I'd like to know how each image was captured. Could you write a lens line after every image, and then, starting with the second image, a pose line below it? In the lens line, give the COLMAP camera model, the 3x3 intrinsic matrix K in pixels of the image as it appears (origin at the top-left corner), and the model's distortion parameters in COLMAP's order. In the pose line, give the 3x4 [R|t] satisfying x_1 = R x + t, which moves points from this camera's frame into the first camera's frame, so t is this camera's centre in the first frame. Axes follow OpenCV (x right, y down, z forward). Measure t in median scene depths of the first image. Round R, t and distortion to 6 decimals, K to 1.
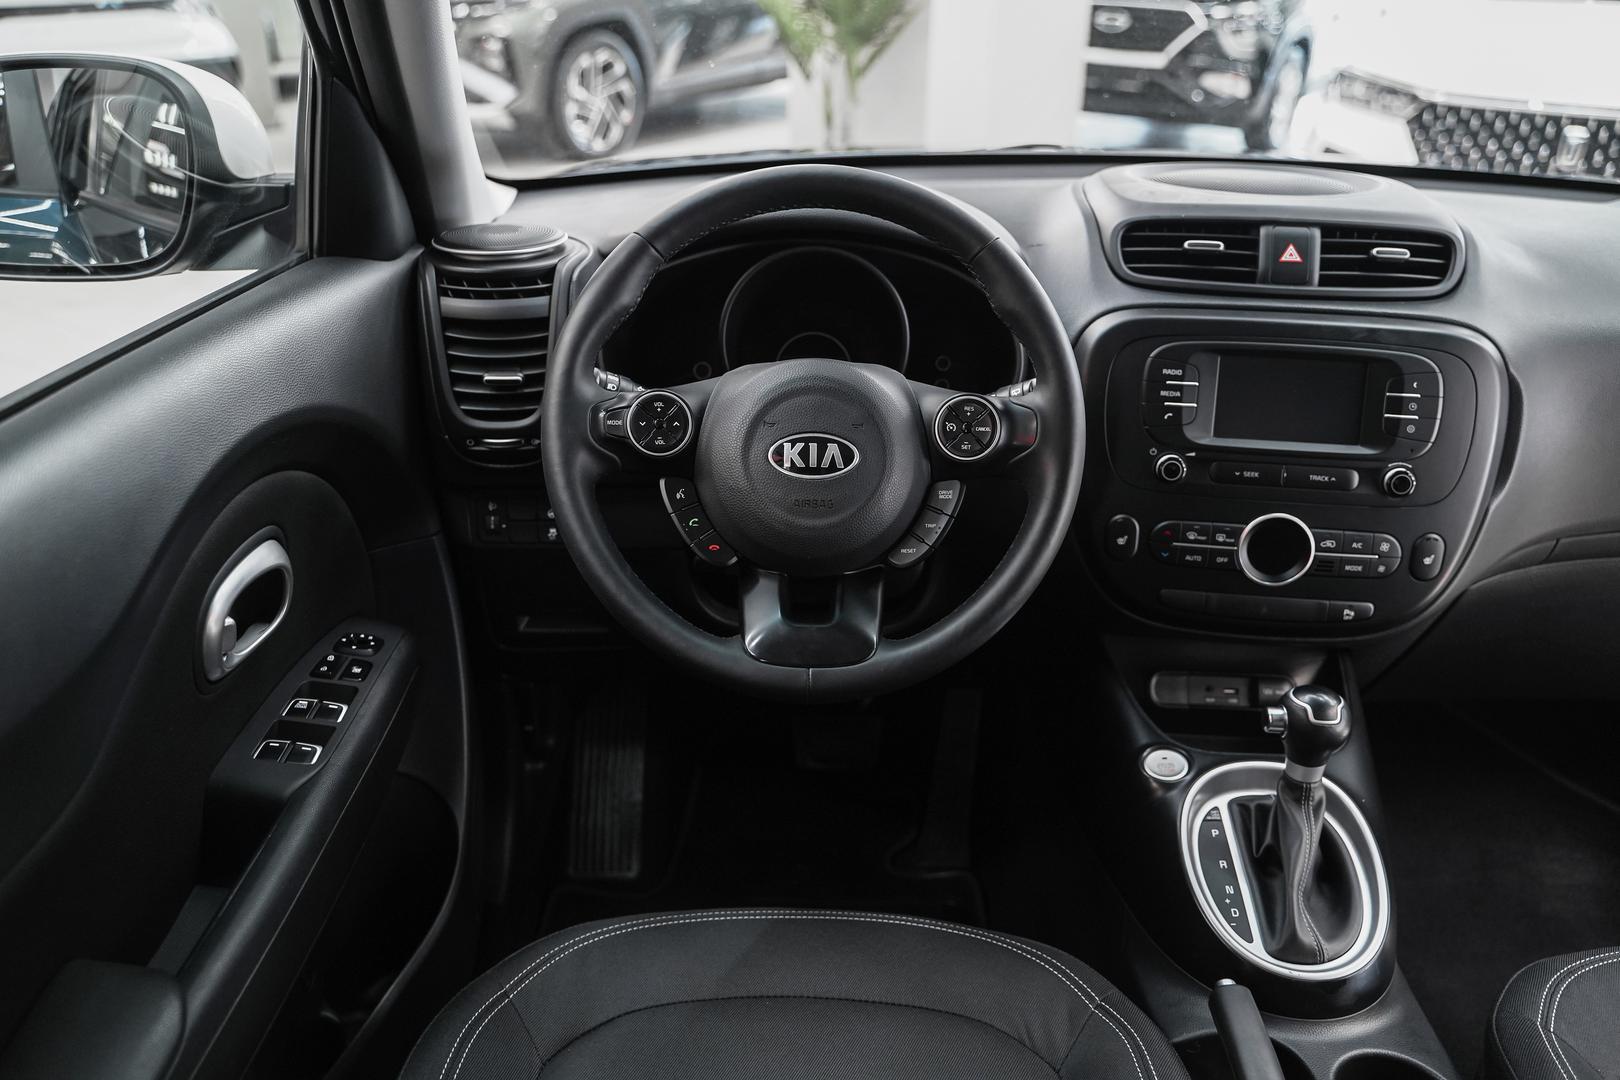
lens RADIAL K [[1318.6, 0, 813.8], [0, 1318.6, 541.8], [0, 0, 1]] dist [-0.008767, 0.014258]
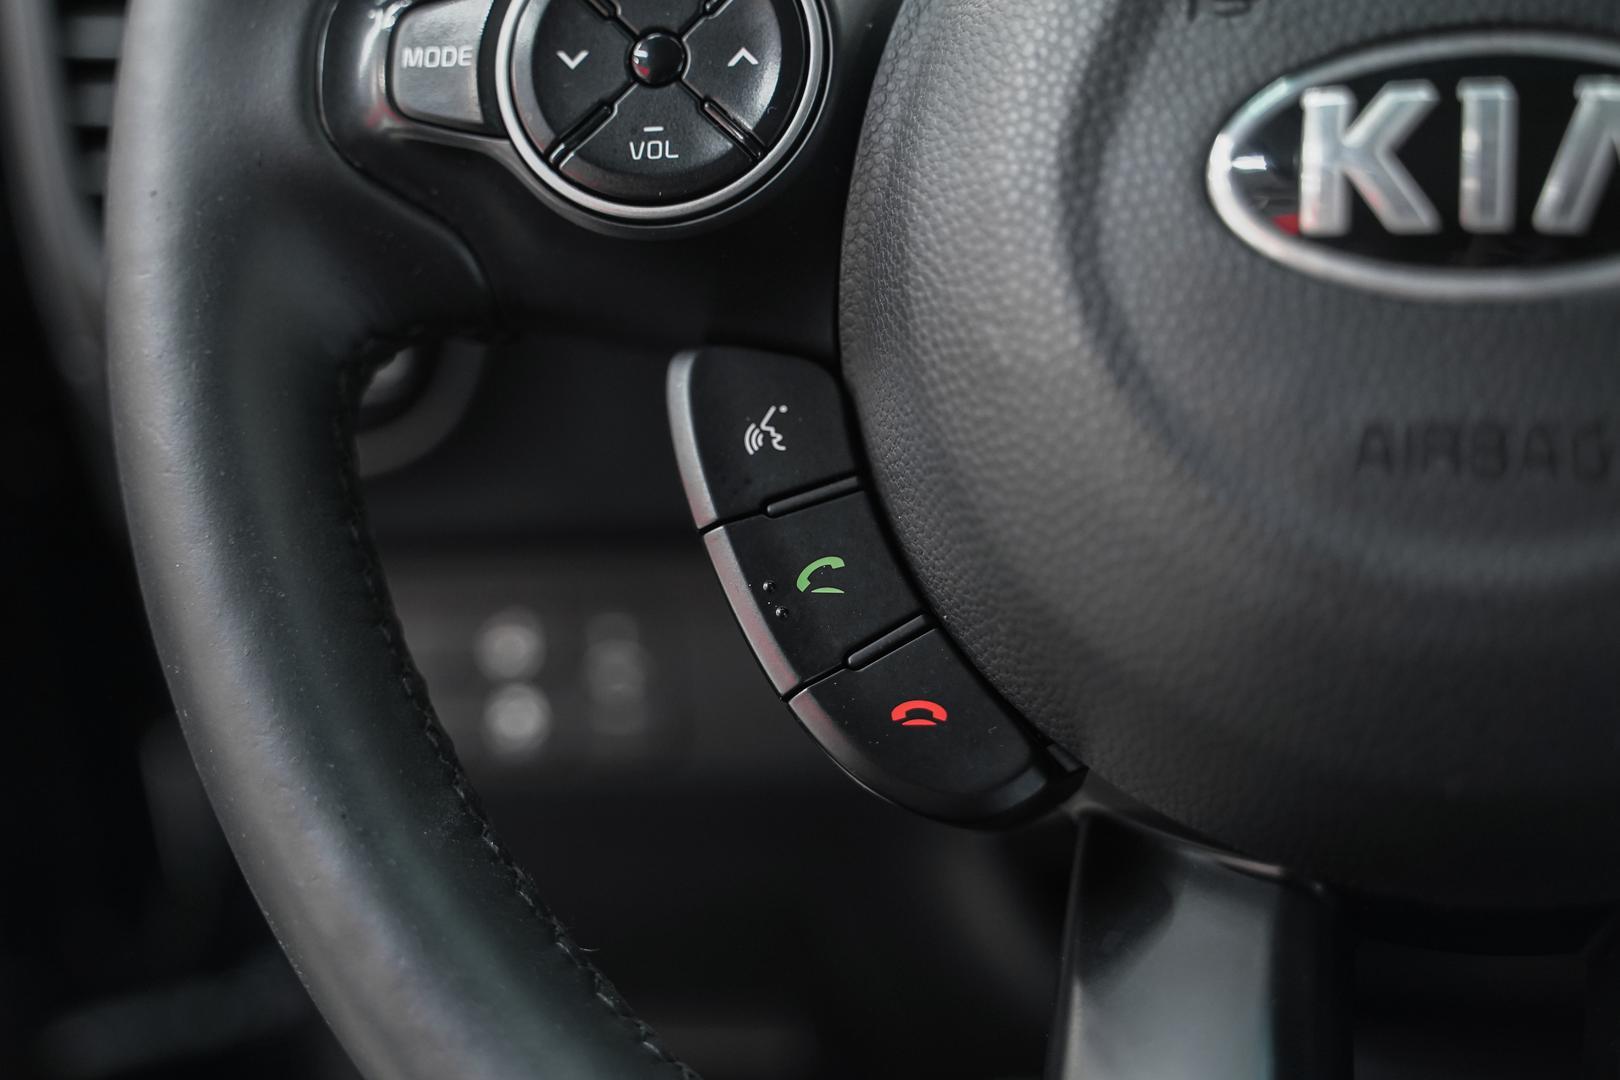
lens RADIAL K [[2322.1, 0, 811.0], [0, 2322.1, 539.0], [0, 0, 1]] dist [-0.019626, 0.000000]
pose [[0.955625, 0.011129, -0.294376, 0.004025], [-0.043609, 0.993621, -0.104002, 0.012466], [0.291341, 0.112225, 0.950014, 0.601108]]
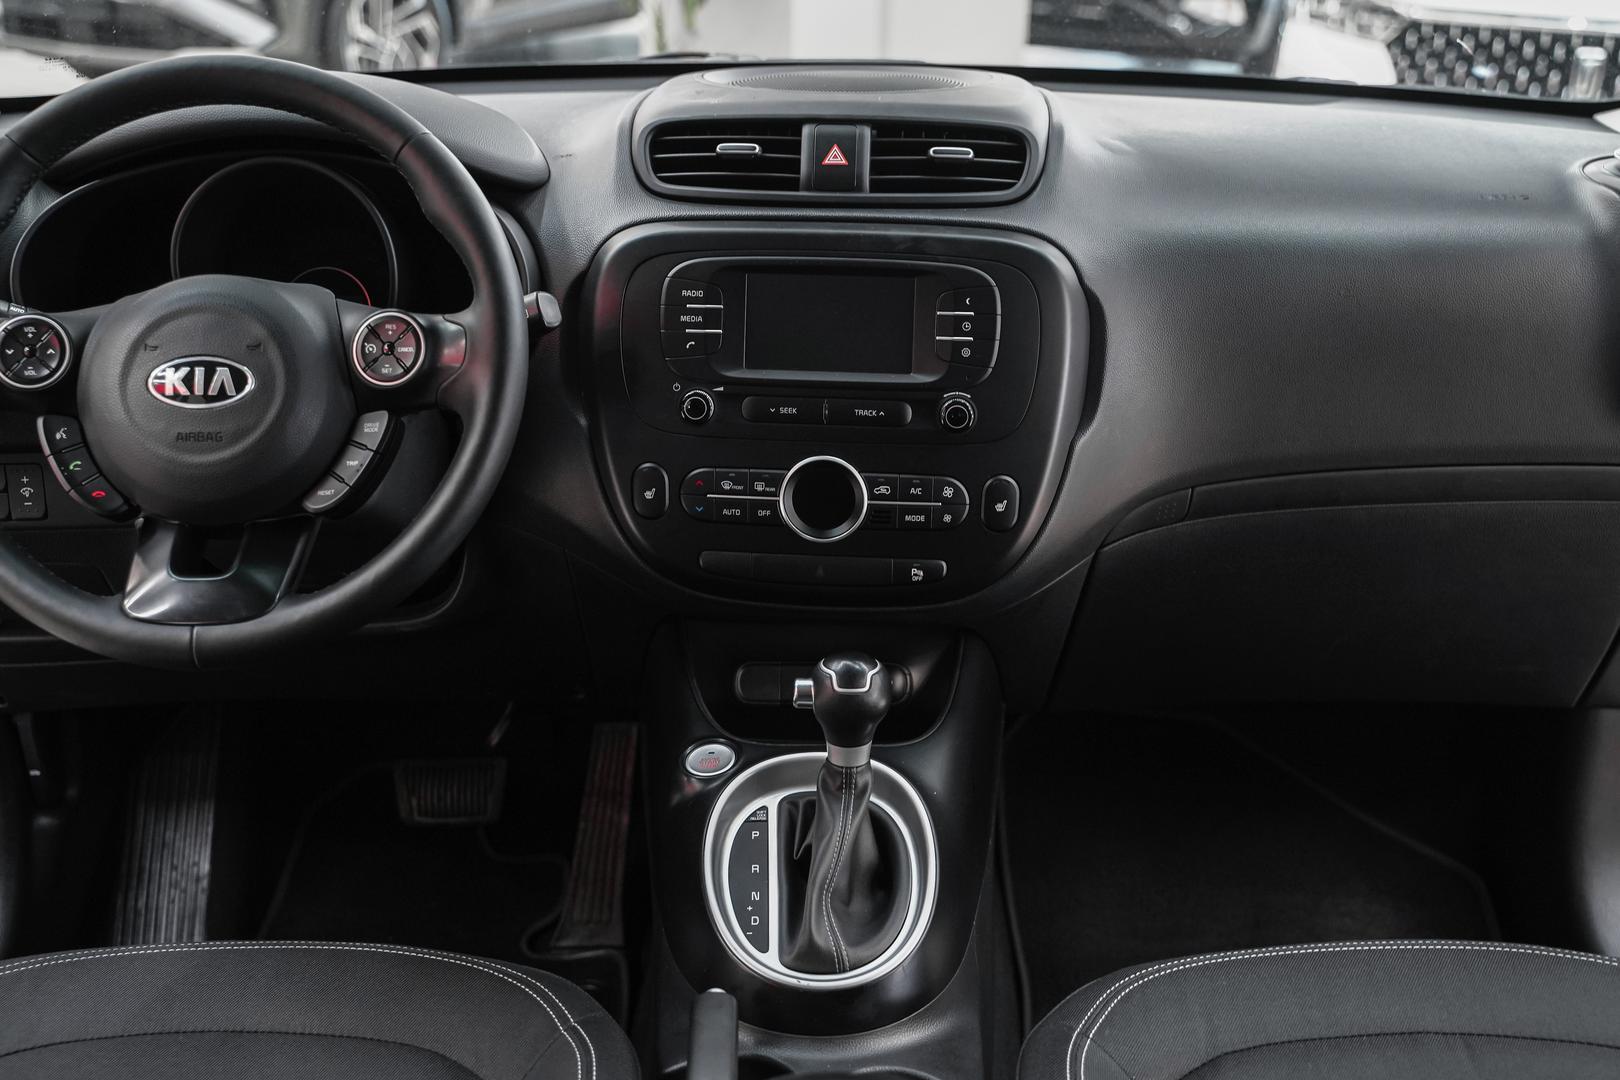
lens RADIAL K [[1796.0, 0, 803.8], [0, 1796.0, 535.3], [0, 0, 1]] dist [0.004116, 0.000000]
pose [[0.999425, -0.023104, 0.024811, 0.309768], [0.024481, 0.998091, -0.056709, 0.095205], [-0.023453, 0.057283, 0.998082, -0.156054]]
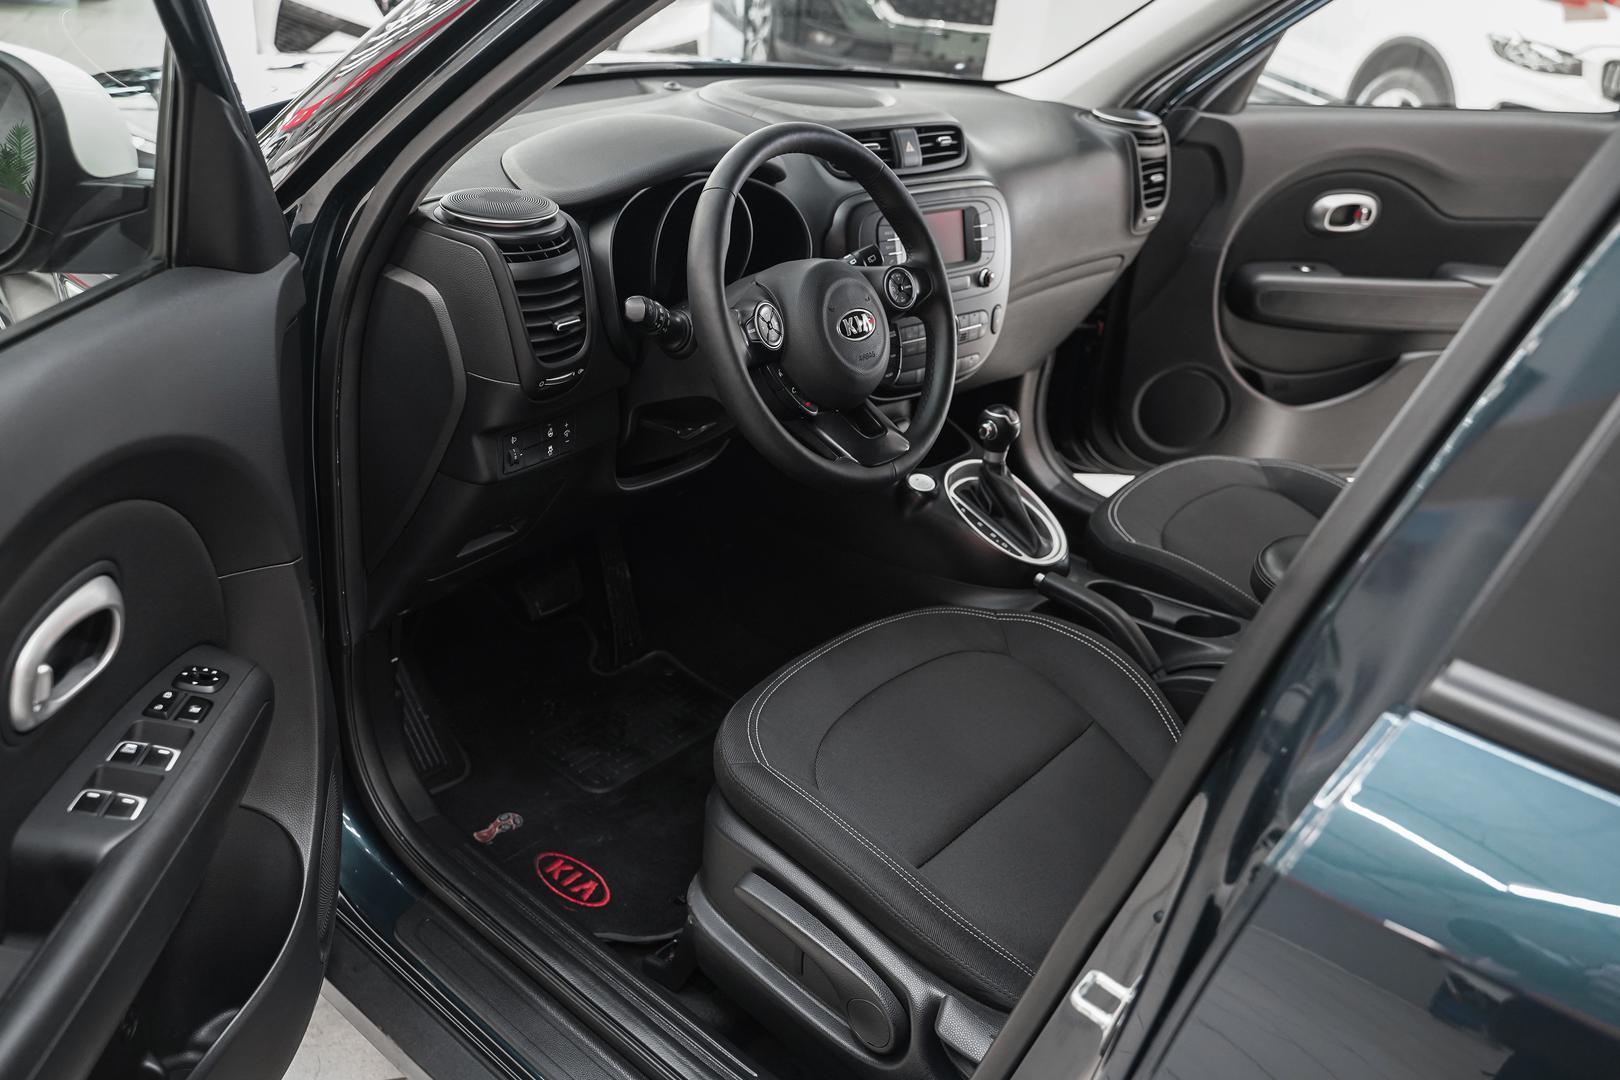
lens RADIAL K [[1318.6, 0, 812.4], [0, 1318.6, 529.8], [0, 0, 1]] dist [-0.008767, 0.014258]
pose [[0.631807, -0.310060, 0.710410, -0.976476], [0.225174, 0.950403, 0.214546, -0.148721], [-0.741698, 0.024414, 0.670289, 0.043475]]
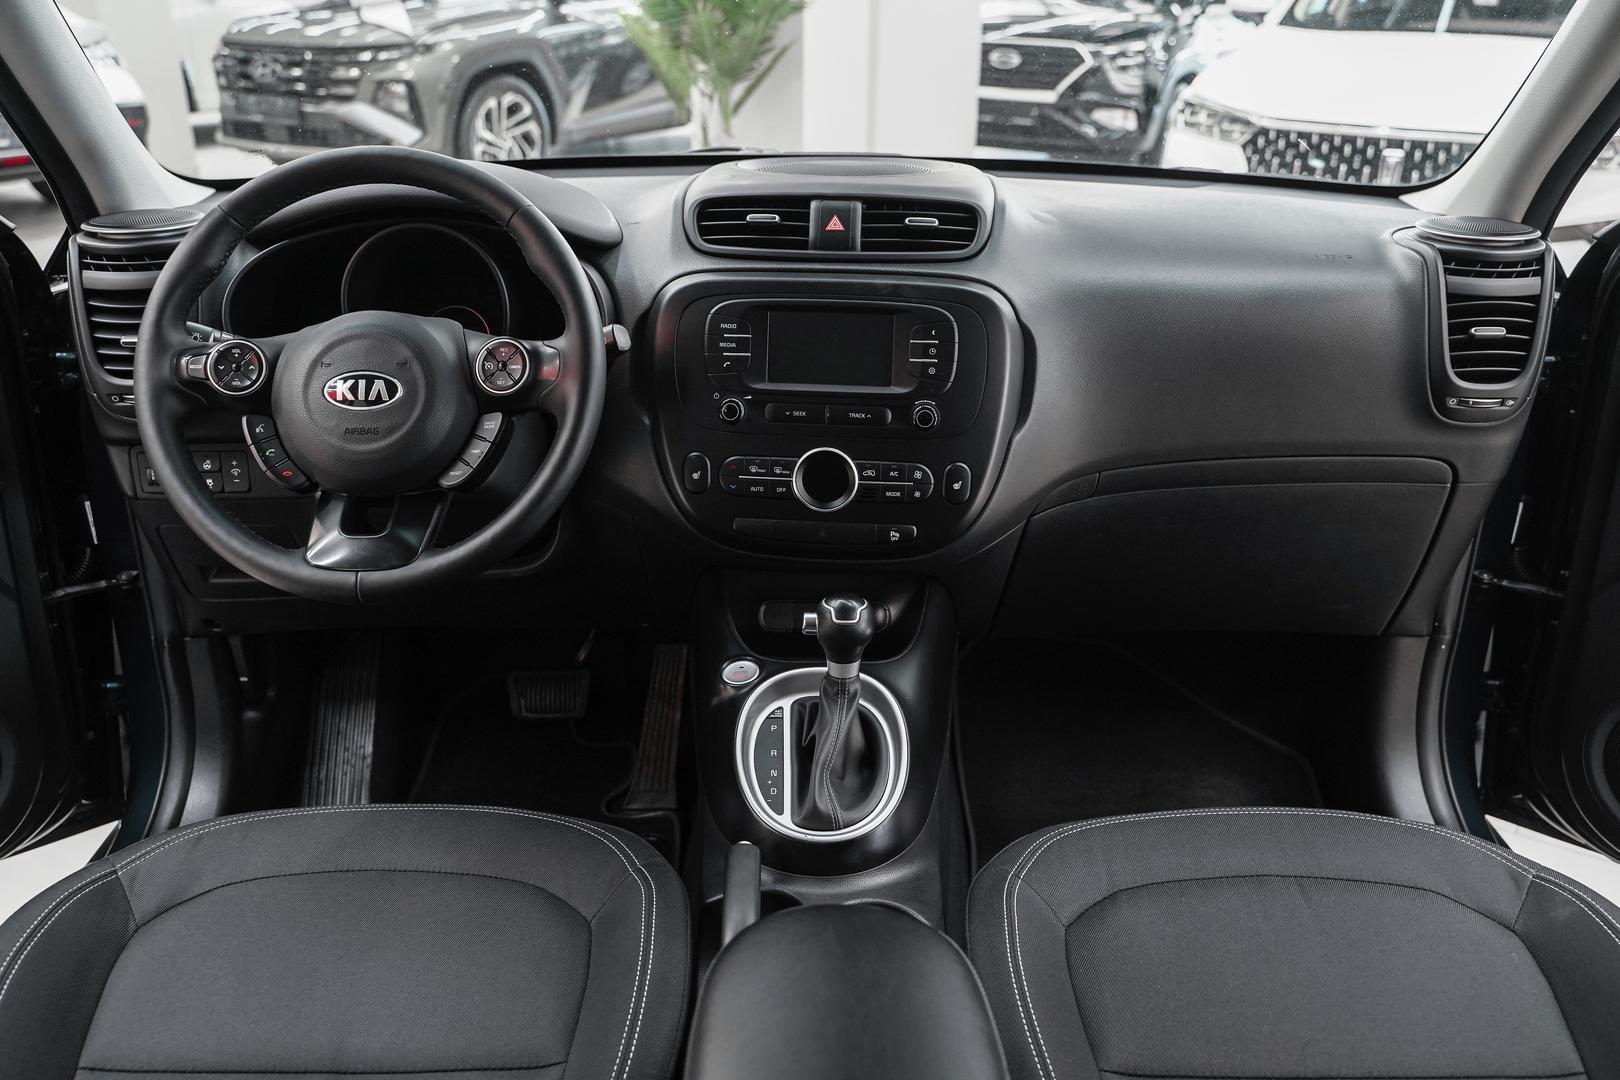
lens RADIAL K [[1318.6, 0, 806.0], [0, 1318.6, 534.2], [0, 0, 1]] dist [-0.008767, 0.014258]
pose [[0.999574, -0.019613, 0.021601, 0.309321], [0.020386, 0.999138, -0.036158, 0.094997], [-0.020873, 0.036583, 0.999113, -0.143320]]
